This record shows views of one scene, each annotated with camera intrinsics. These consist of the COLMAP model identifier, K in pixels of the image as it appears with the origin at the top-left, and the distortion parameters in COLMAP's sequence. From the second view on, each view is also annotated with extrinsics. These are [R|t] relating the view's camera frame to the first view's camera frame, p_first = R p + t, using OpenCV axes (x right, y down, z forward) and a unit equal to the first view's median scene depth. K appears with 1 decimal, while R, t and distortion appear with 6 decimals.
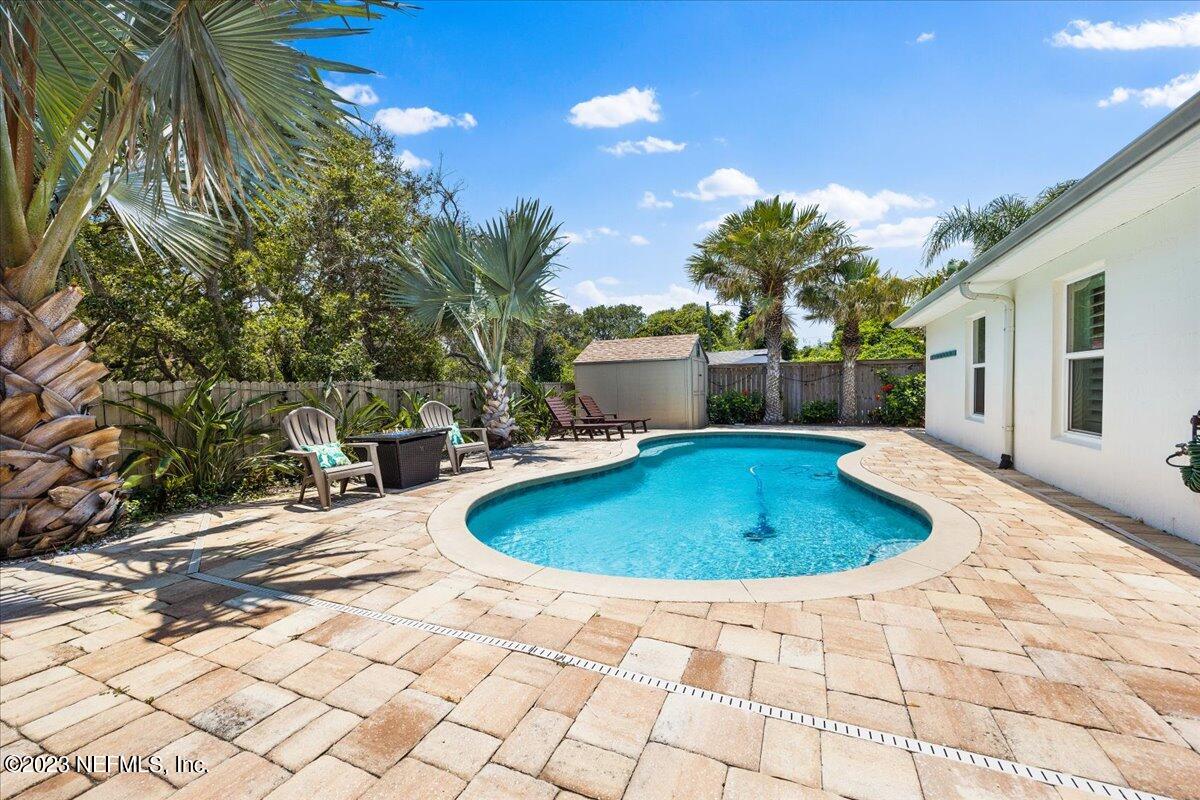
lens RADIAL K [[489.9, 0, 601.6], [0, 489.9, 382.4], [0, 0, 1]] dist [-0.003873, 0.000072]
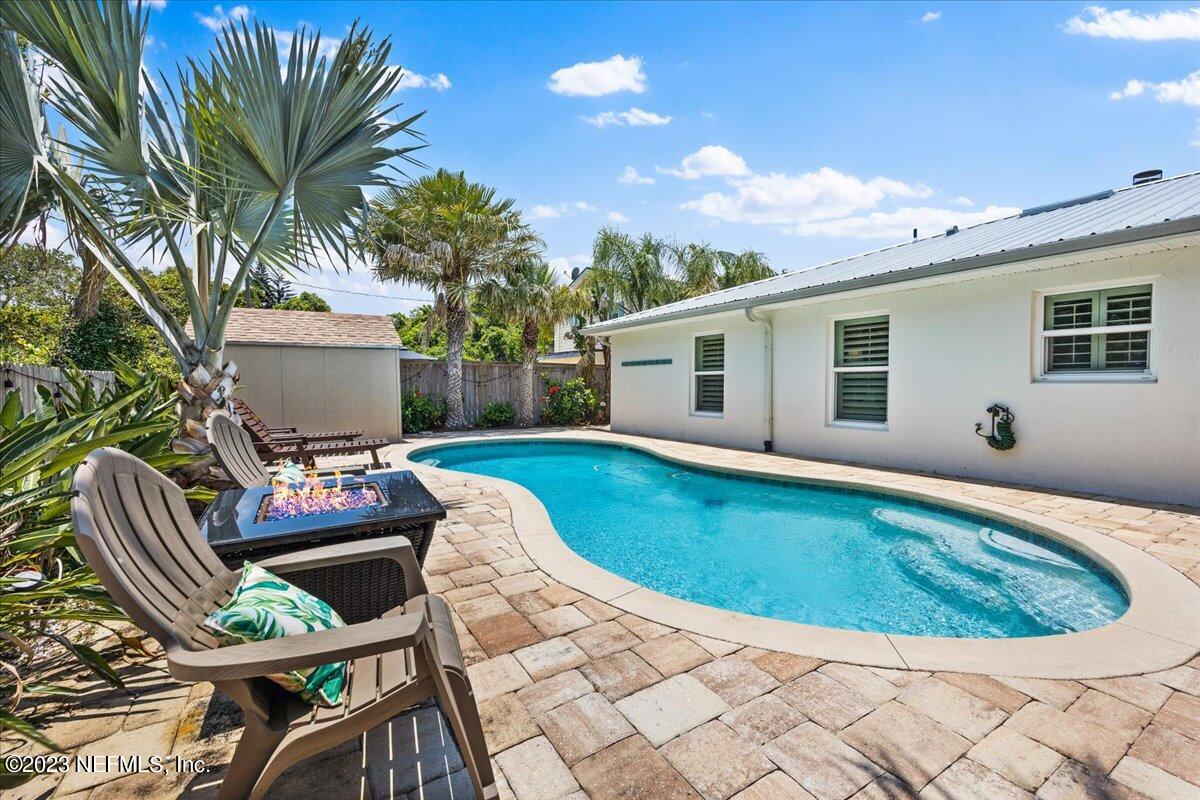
lens RADIAL K [[500.7, 0, 603.0], [0, 500.7, 395.4], [0, 0, 1]] dist [-0.002383, -0.000399]
pose [[0.566727, -0.003006, 0.823900, -0.405021], [-0.016655, 0.999747, 0.015103, 0.010919], [-0.823737, -0.022281, 0.566533, 0.416057]]
